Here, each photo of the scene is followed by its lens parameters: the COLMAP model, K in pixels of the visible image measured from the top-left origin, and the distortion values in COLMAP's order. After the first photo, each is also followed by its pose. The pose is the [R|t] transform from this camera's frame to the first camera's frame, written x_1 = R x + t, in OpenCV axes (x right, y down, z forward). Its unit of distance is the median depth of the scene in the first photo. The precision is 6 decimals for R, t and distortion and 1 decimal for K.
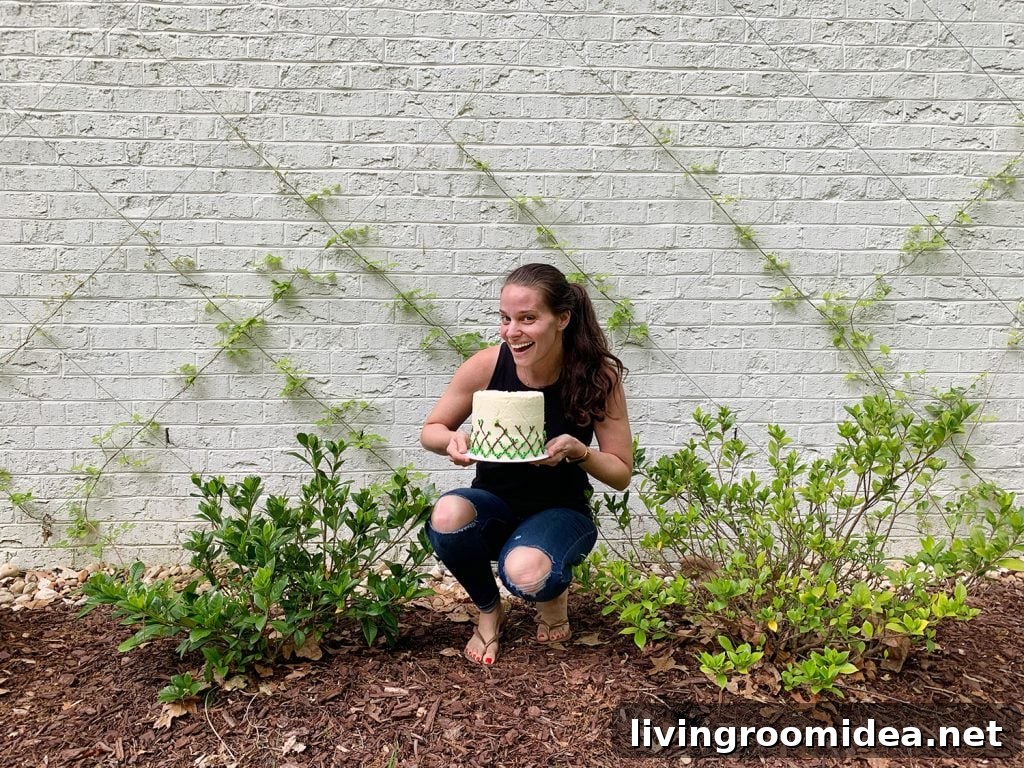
lens RADIAL K [[805.9, 0, 511.4], [0, 805.9, 397.1], [0, 0, 1]] dist [0.012736, -0.009804]
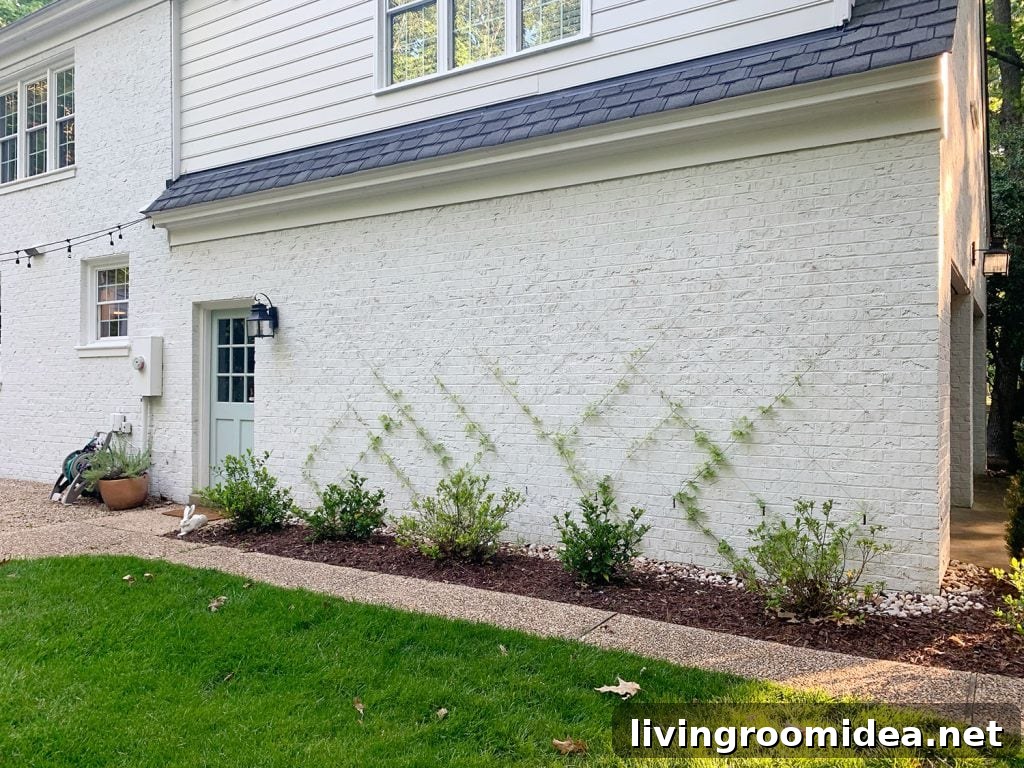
lens RADIAL K [[805.9, 0, 511.4], [0, 805.9, 397.1], [0, 0, 1]] dist [0.012736, -0.009804]
pose [[0.812465, 0.004603, -0.582992, 1.718877], [-0.064506, 0.994539, -0.082044, -0.028962], [0.579431, 0.104264, 0.808325, -1.051410]]
